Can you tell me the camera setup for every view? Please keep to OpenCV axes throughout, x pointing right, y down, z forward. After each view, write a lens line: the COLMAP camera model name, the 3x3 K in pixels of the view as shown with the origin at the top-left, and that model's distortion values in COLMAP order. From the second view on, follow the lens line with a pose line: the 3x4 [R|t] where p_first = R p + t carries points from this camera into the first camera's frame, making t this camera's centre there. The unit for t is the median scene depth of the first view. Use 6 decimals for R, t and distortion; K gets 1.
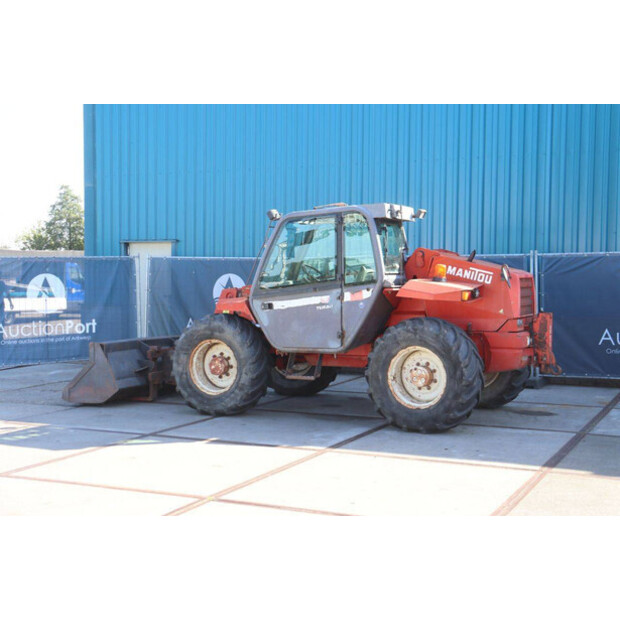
lens RADIAL K [[886.7, 0, 310.0], [0, 886.7, 310.0], [0, 0, 1]] dist [0.033753, 0.054697]
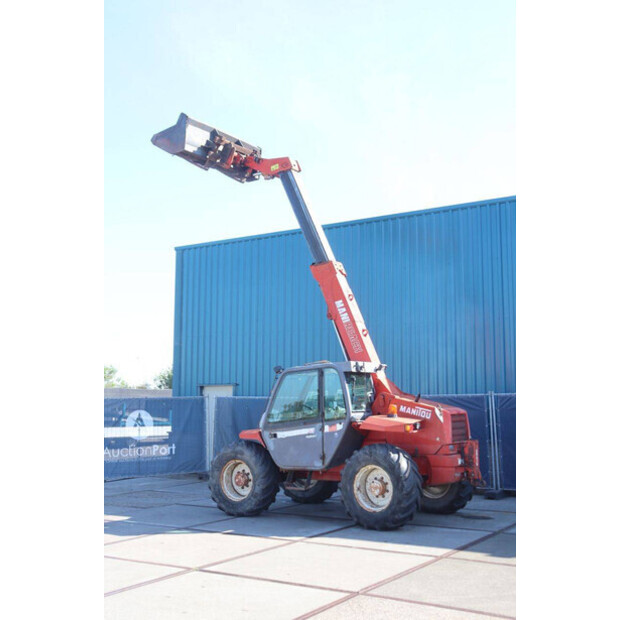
lens RADIAL K [[745.6, 0, 310.0], [0, 745.6, 310.0], [0, 0, 1]] dist [-0.034403, -0.008502]
pose [[0.992520, -0.021701, -0.120135, 0.158065], [0.001587, 0.986285, -0.165044, -0.005714], [0.122069, 0.163619, 0.978942, -0.168200]]
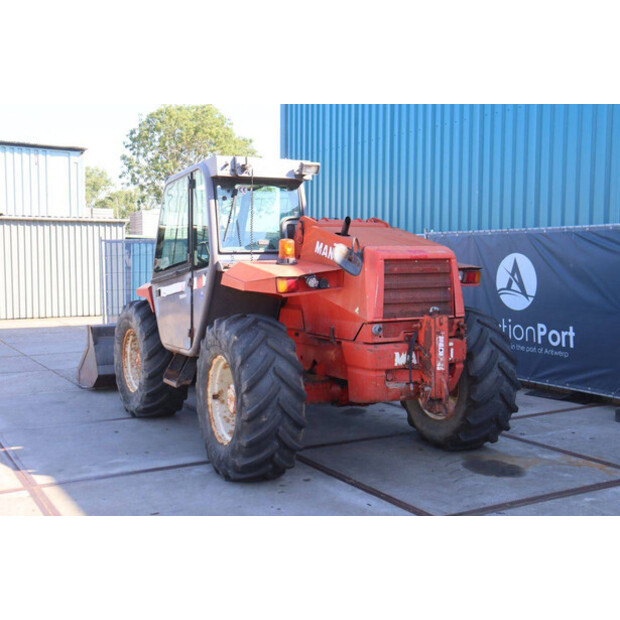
lens RADIAL K [[800.5, 0, 310.0], [0, 800.5, 310.0], [0, 0, 1]] dist [0.008104, -0.000120]
pose [[0.824591, 0.039533, -0.564346, 0.505319], [-0.021337, 0.999019, 0.038807, -0.020462], [0.565326, -0.019958, 0.824626, 0.483619]]
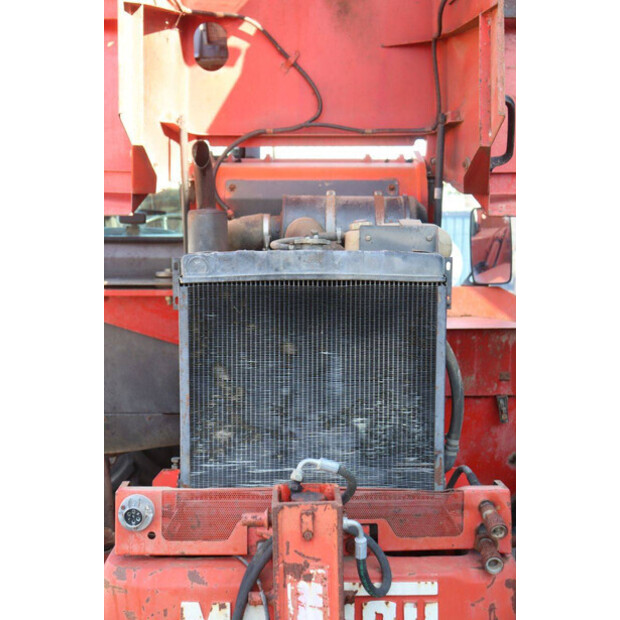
lens RADIAL K [[886.7, 0, 310.0], [0, 886.7, 310.0], [0, 0, 1]] dist [0.033753, 0.054697]
pose [[0.458687, 0.083630, -0.884654, 0.403705], [-0.039661, 0.996496, 0.073638, -0.042634], [0.887712, 0.001309, 0.460396, 0.919364]]
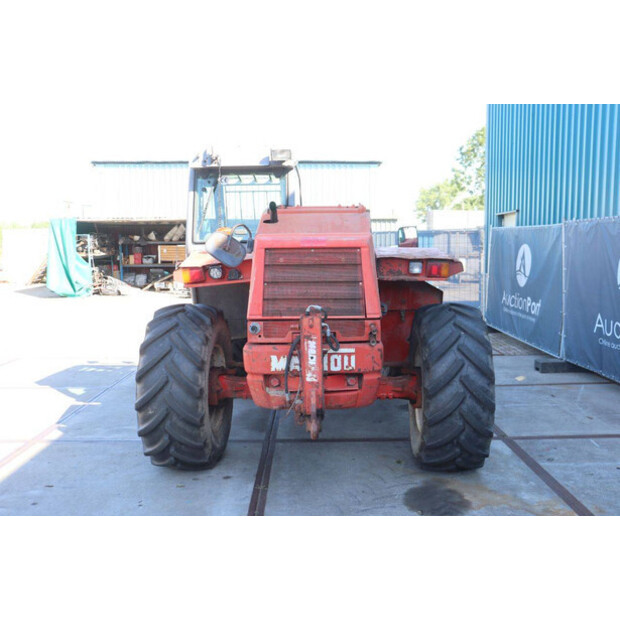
lens RADIAL K [[621.5, 0, 310.0], [0, 621.5, 310.0], [0, 0, 1]] dist [-0.131913, 0.258033]
pose [[0.432655, 0.090012, -0.897055, 0.585965], [-0.029474, 0.995884, 0.085714, -0.031052], [0.901078, -0.010645, 0.433527, 0.836730]]
